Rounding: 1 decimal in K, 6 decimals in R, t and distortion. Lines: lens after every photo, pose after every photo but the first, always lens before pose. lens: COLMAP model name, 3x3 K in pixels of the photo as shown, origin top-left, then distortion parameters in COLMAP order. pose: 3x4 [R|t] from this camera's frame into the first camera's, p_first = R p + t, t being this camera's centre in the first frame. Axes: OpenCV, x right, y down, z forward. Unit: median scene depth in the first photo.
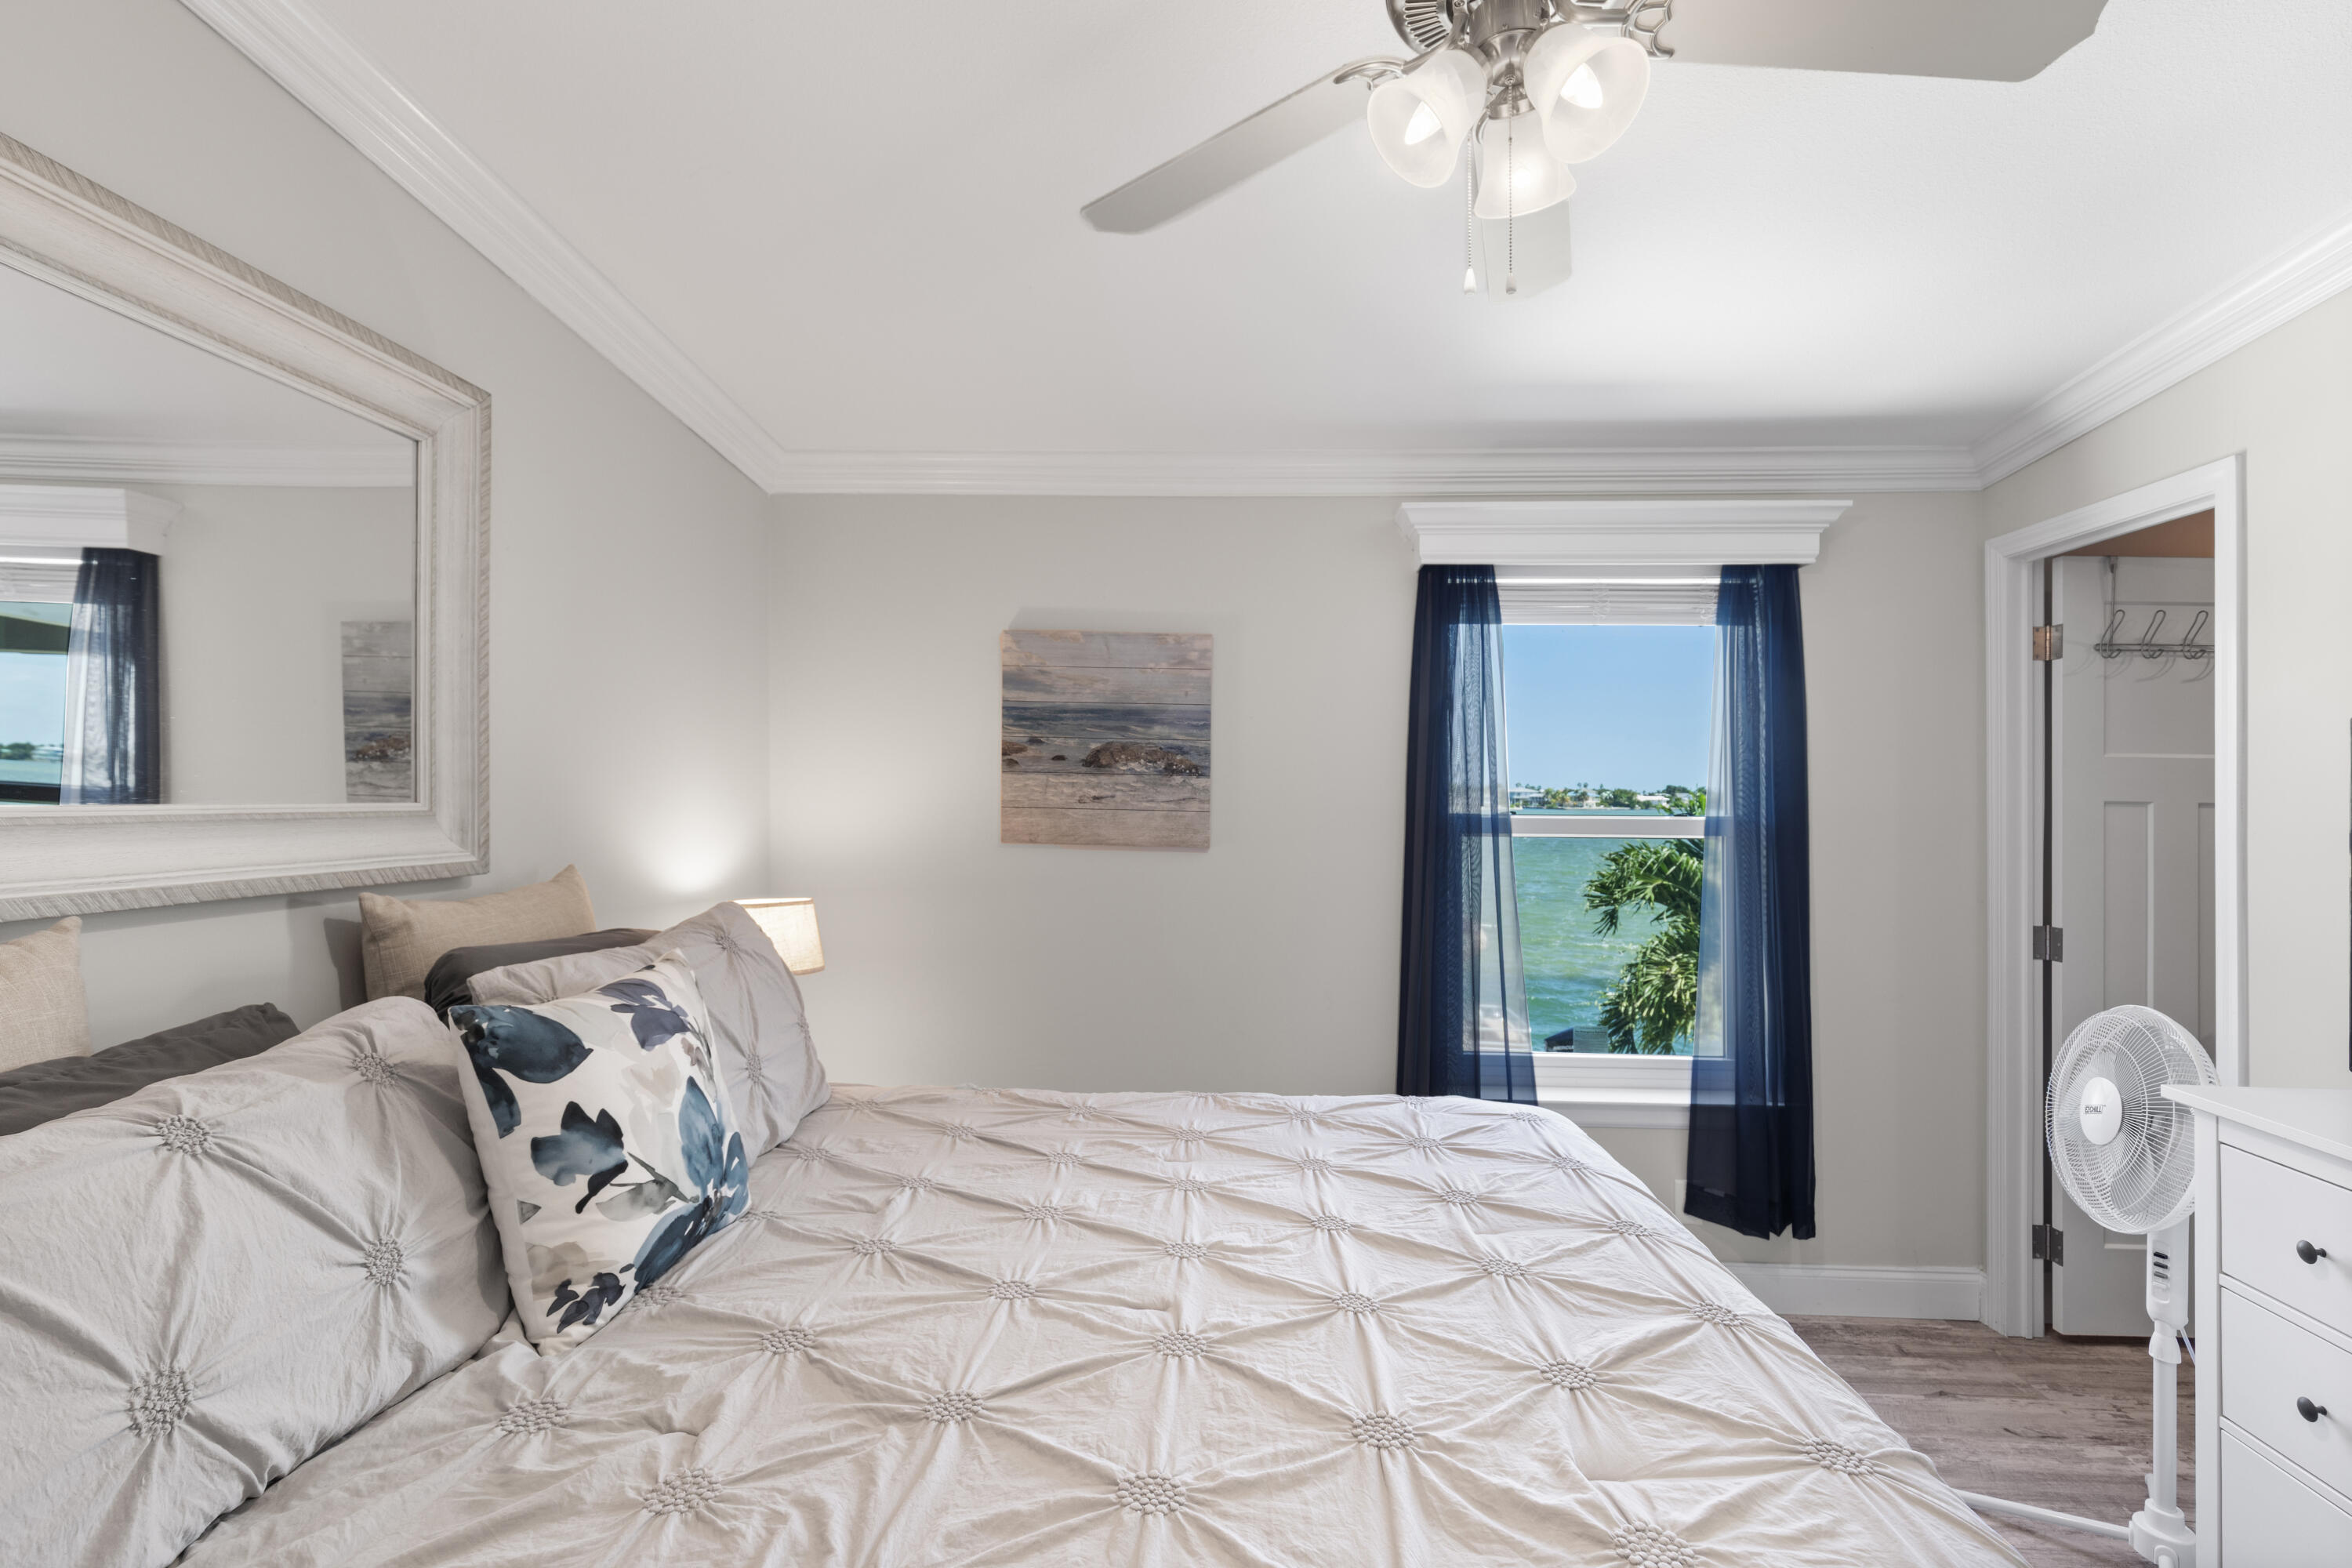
lens RADIAL K [[1079.0, 0, 1178.9], [0, 1079.0, 796.5], [0, 0, 1]] dist [0.001267, -0.001492]
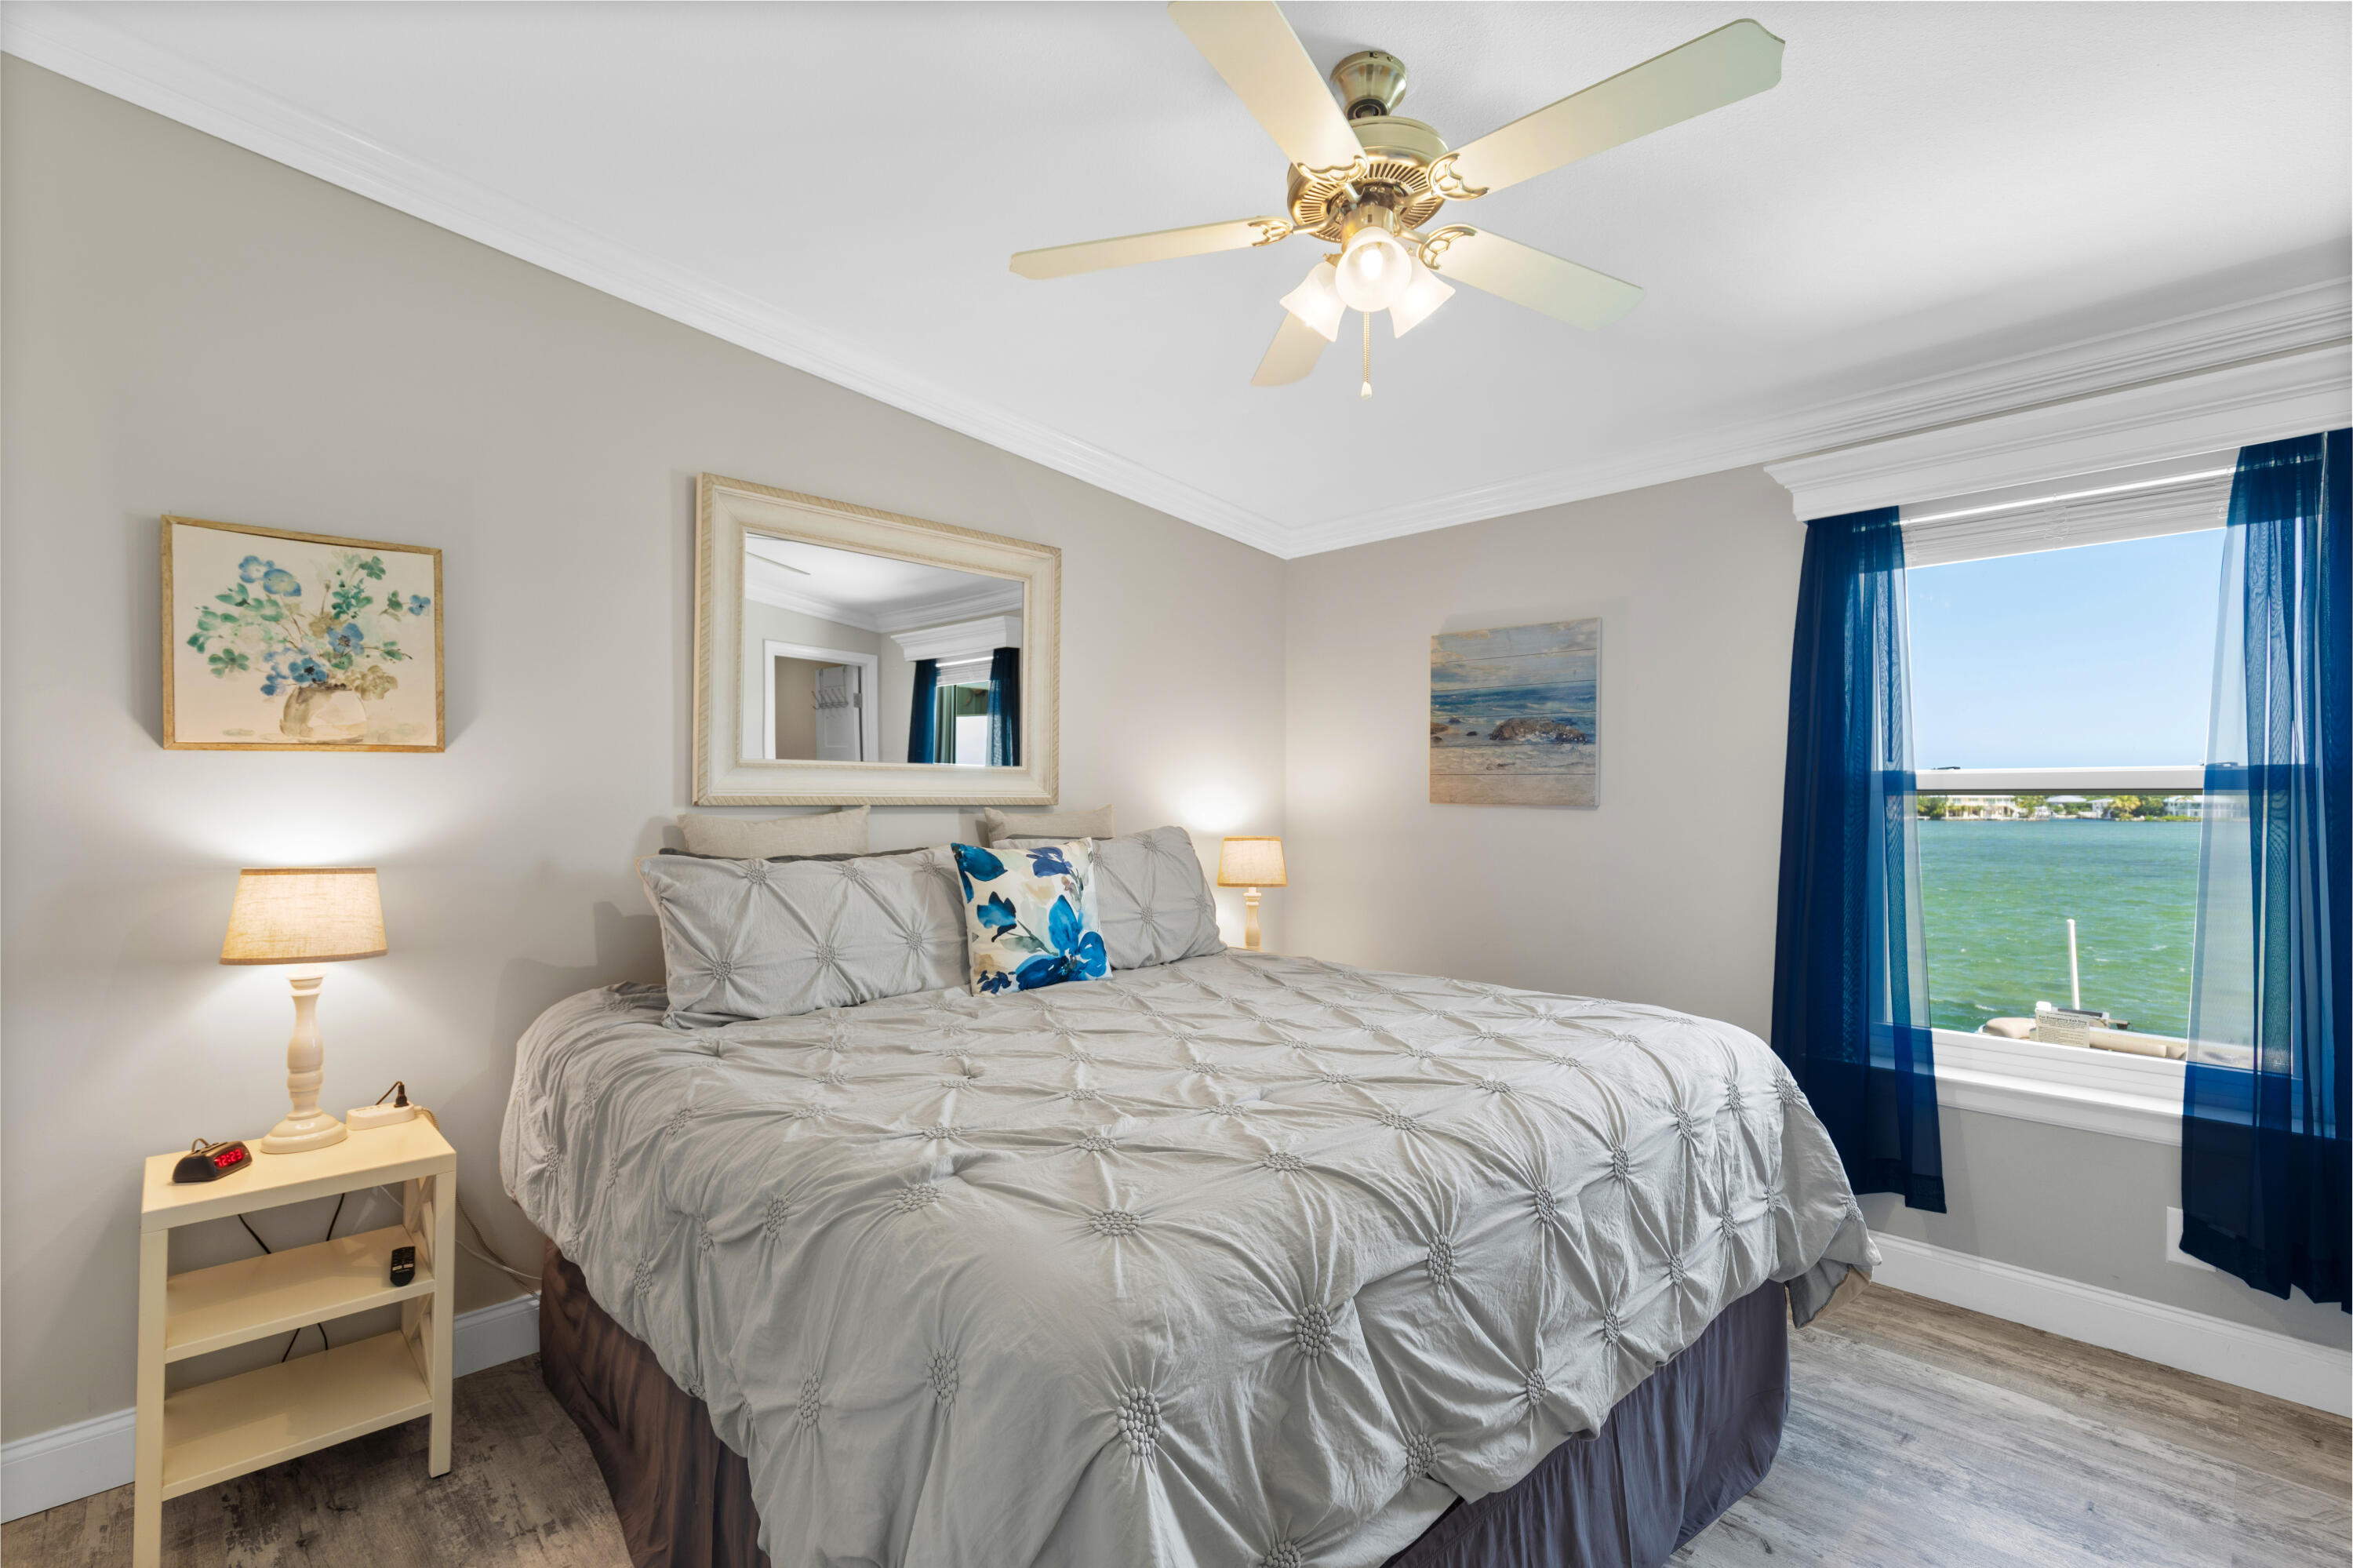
lens RADIAL K [[1079.5, 0, 1166.0], [0, 1079.5, 787.3], [0, 0, 1]] dist [0.001267, -0.001492]
pose [[0.713945, -0.018666, -0.699953, 0.539488], [0.002856, 0.999714, -0.023747, 0.057766], [0.700196, 0.014955, 0.713794, -0.134838]]
